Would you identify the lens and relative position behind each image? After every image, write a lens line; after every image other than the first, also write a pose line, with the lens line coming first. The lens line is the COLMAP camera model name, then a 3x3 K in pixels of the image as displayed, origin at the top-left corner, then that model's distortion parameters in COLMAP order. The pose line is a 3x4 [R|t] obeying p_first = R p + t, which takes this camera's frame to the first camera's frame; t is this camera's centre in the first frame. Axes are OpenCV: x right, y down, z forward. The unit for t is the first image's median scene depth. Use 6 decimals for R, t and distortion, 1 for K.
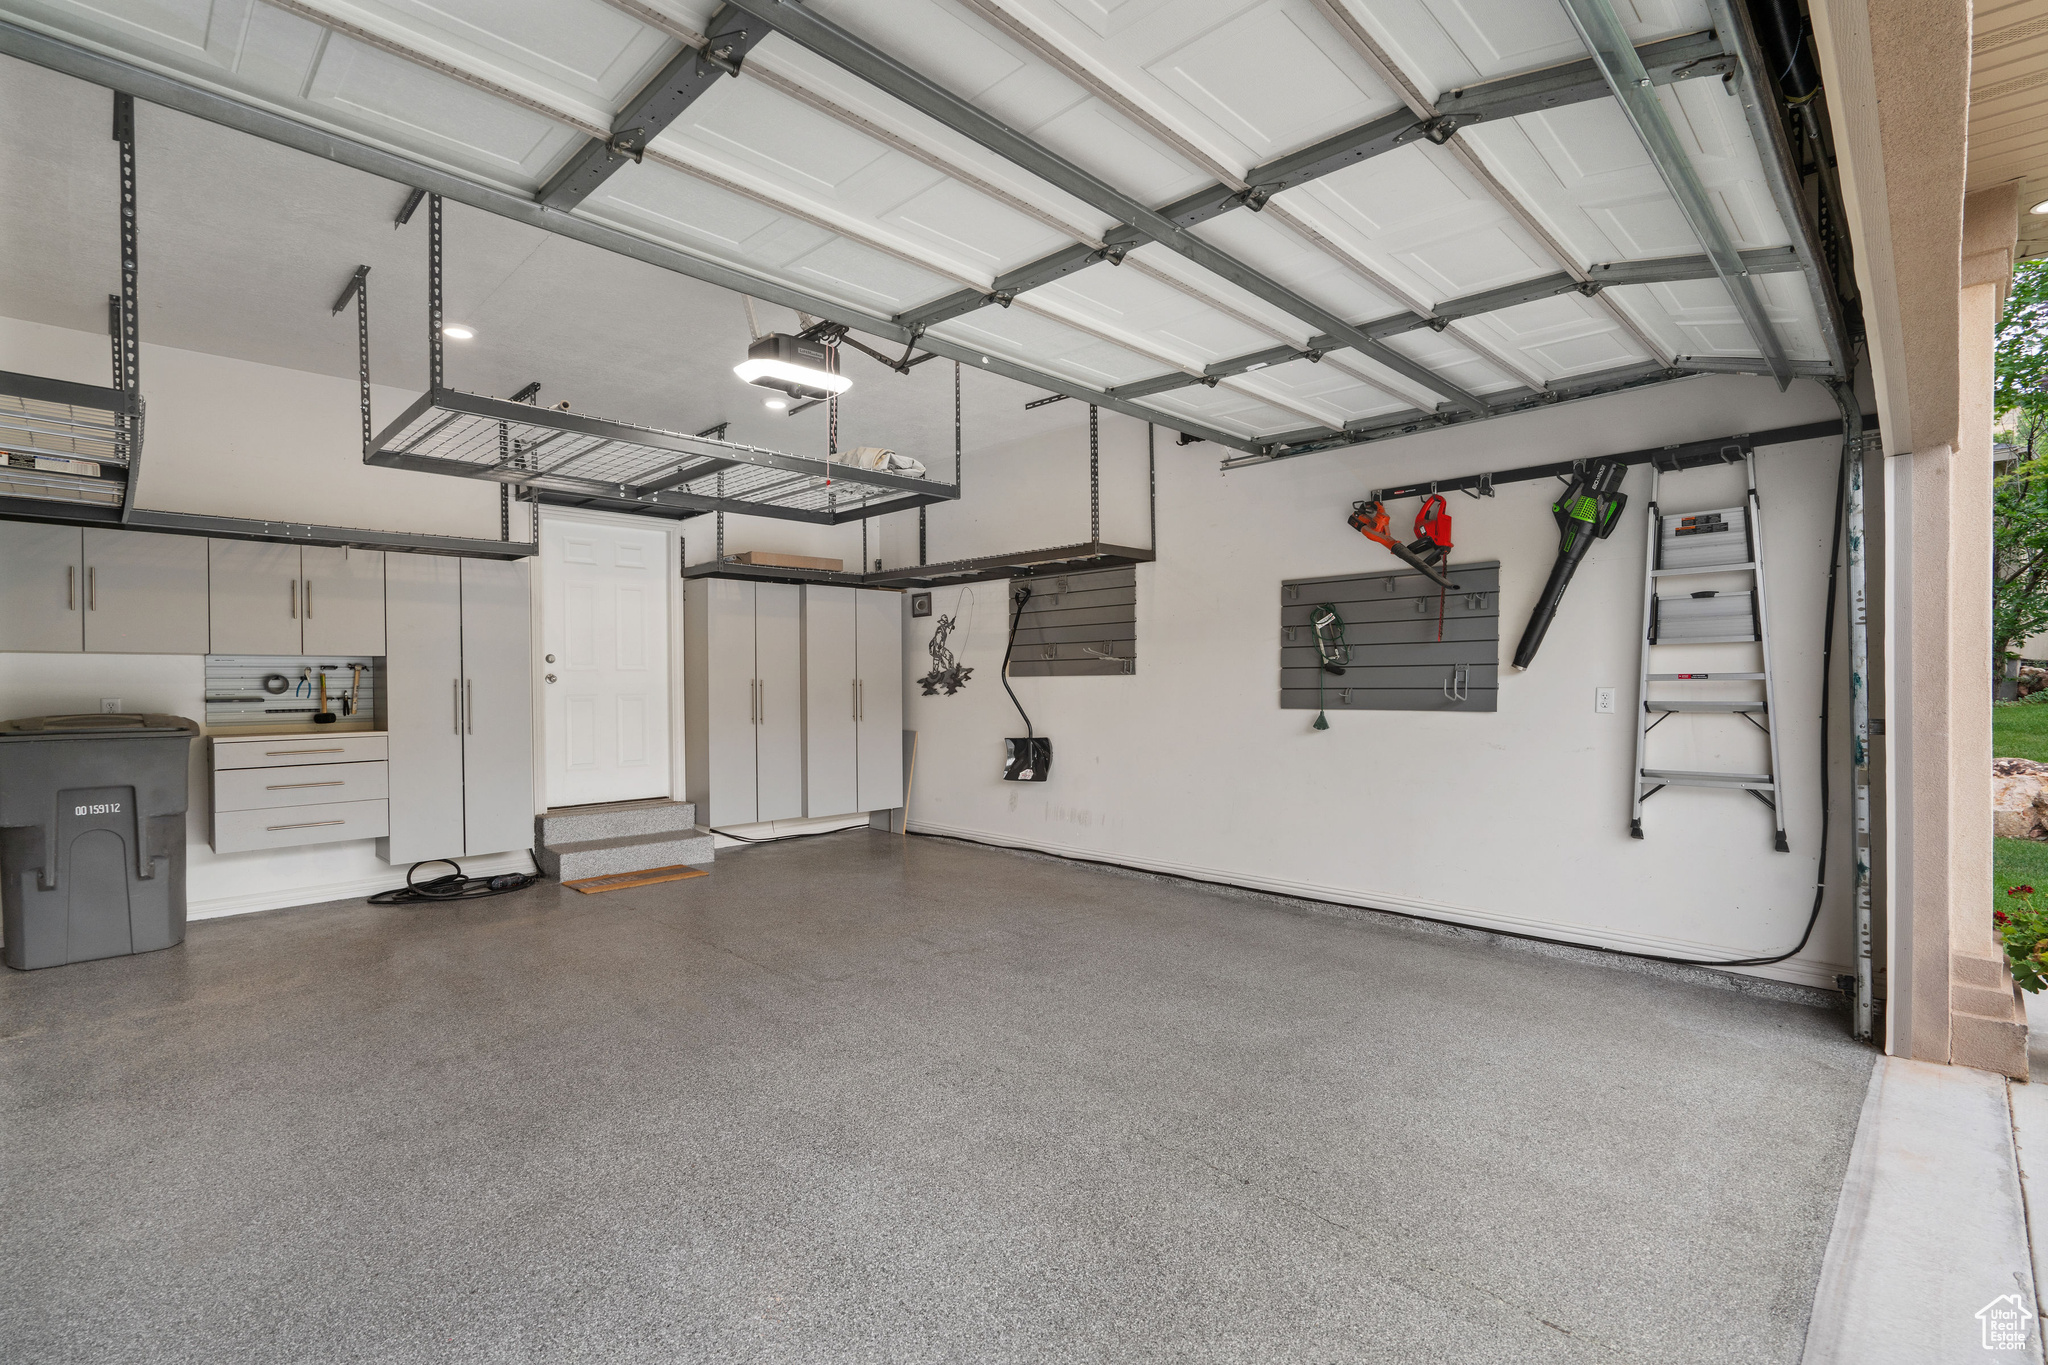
lens RADIAL K [[928.8, 0, 1035.0], [0, 928.8, 689.3], [0, 0, 1]] dist [-0.010820, 0.003723]
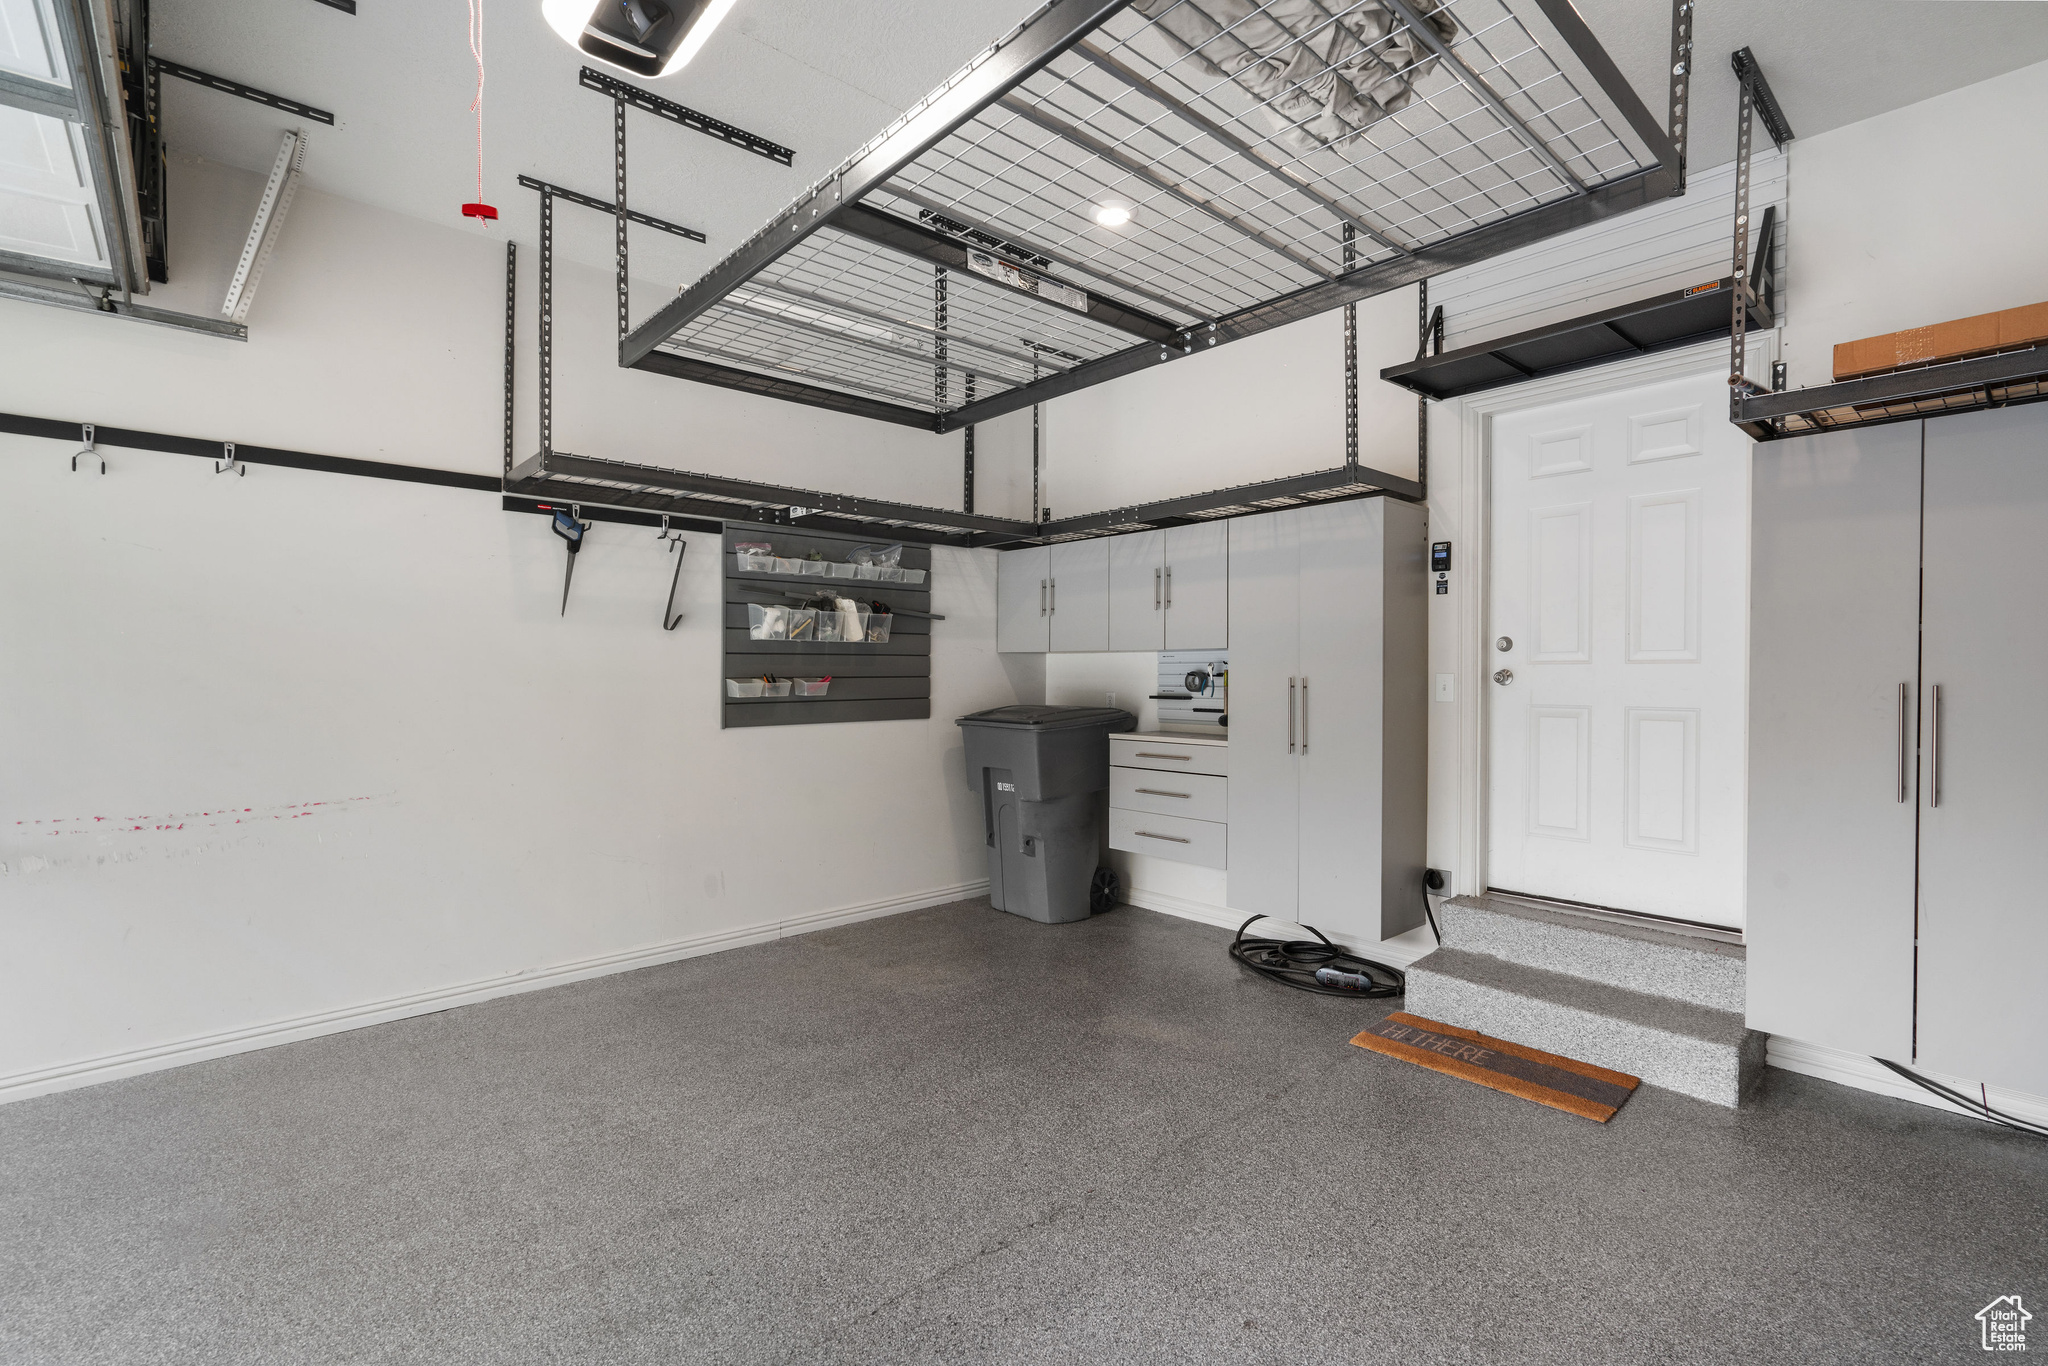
lens RADIAL K [[928.8, 0, 1026.0], [0, 928.8, 687.0], [0, 0, 1]] dist [-0.010820, 0.003723]
pose [[-0.062137, 0.015871, -0.997941, 0.120184], [-0.013221, 0.999773, 0.016723, -0.013400], [0.997980, 0.014233, -0.061913, 0.889274]]
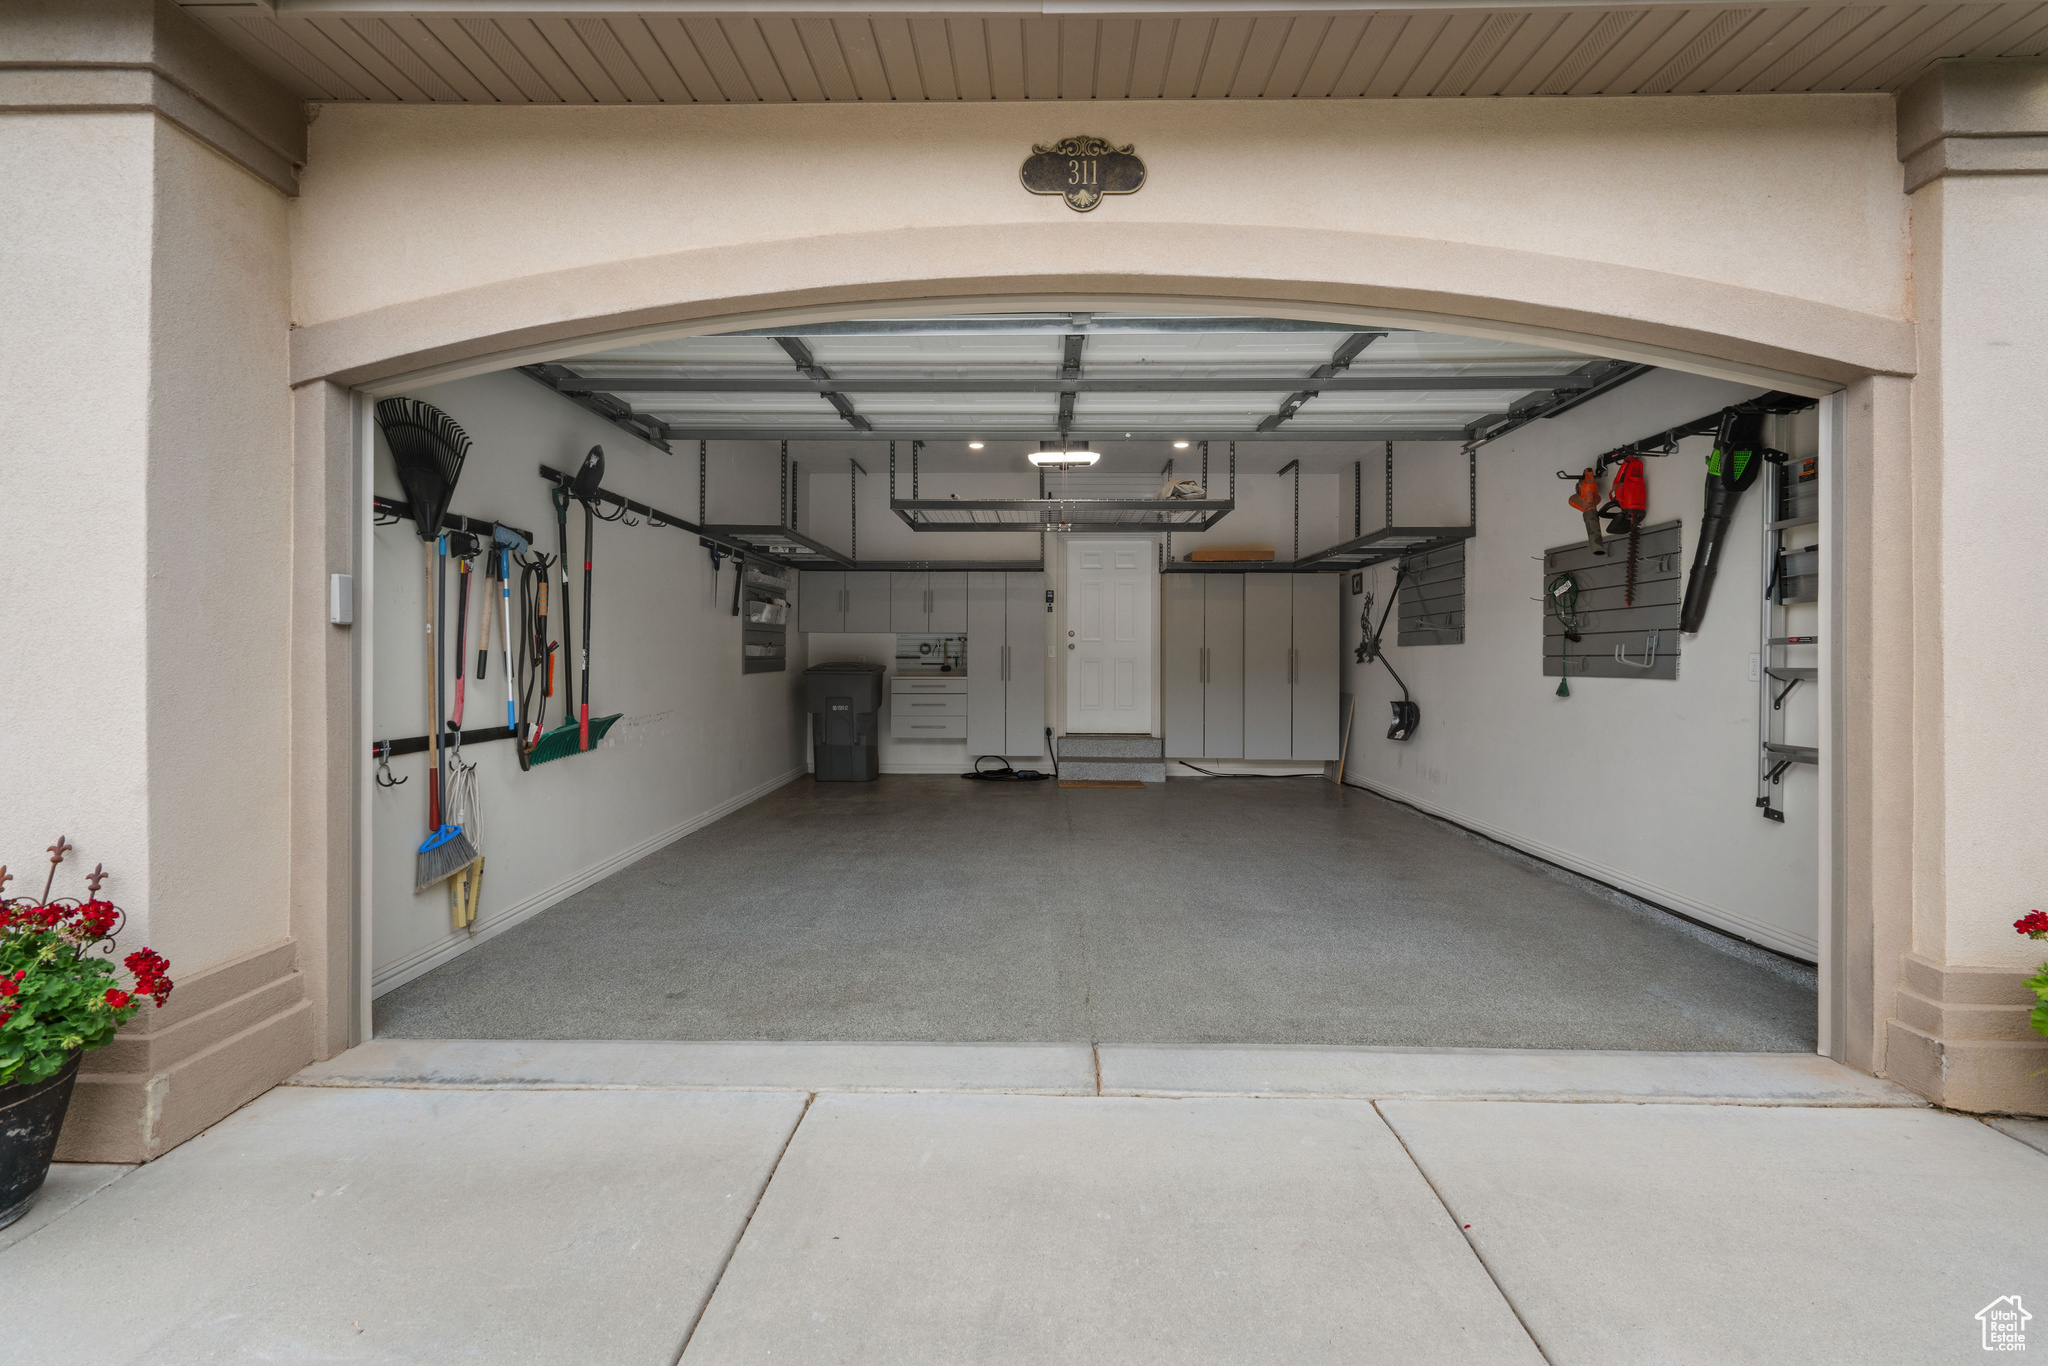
lens RADIAL K [[928.8, 0, 1018.0], [0, 928.8, 649.7], [0, 0, 1]] dist [-0.010820, 0.003723]
pose [[0.690591, 0.002953, -0.723240, 0.615721], [-0.015688, 0.999818, -0.010898, 0.012708], [0.723075, 0.018872, 0.690511, -0.120698]]
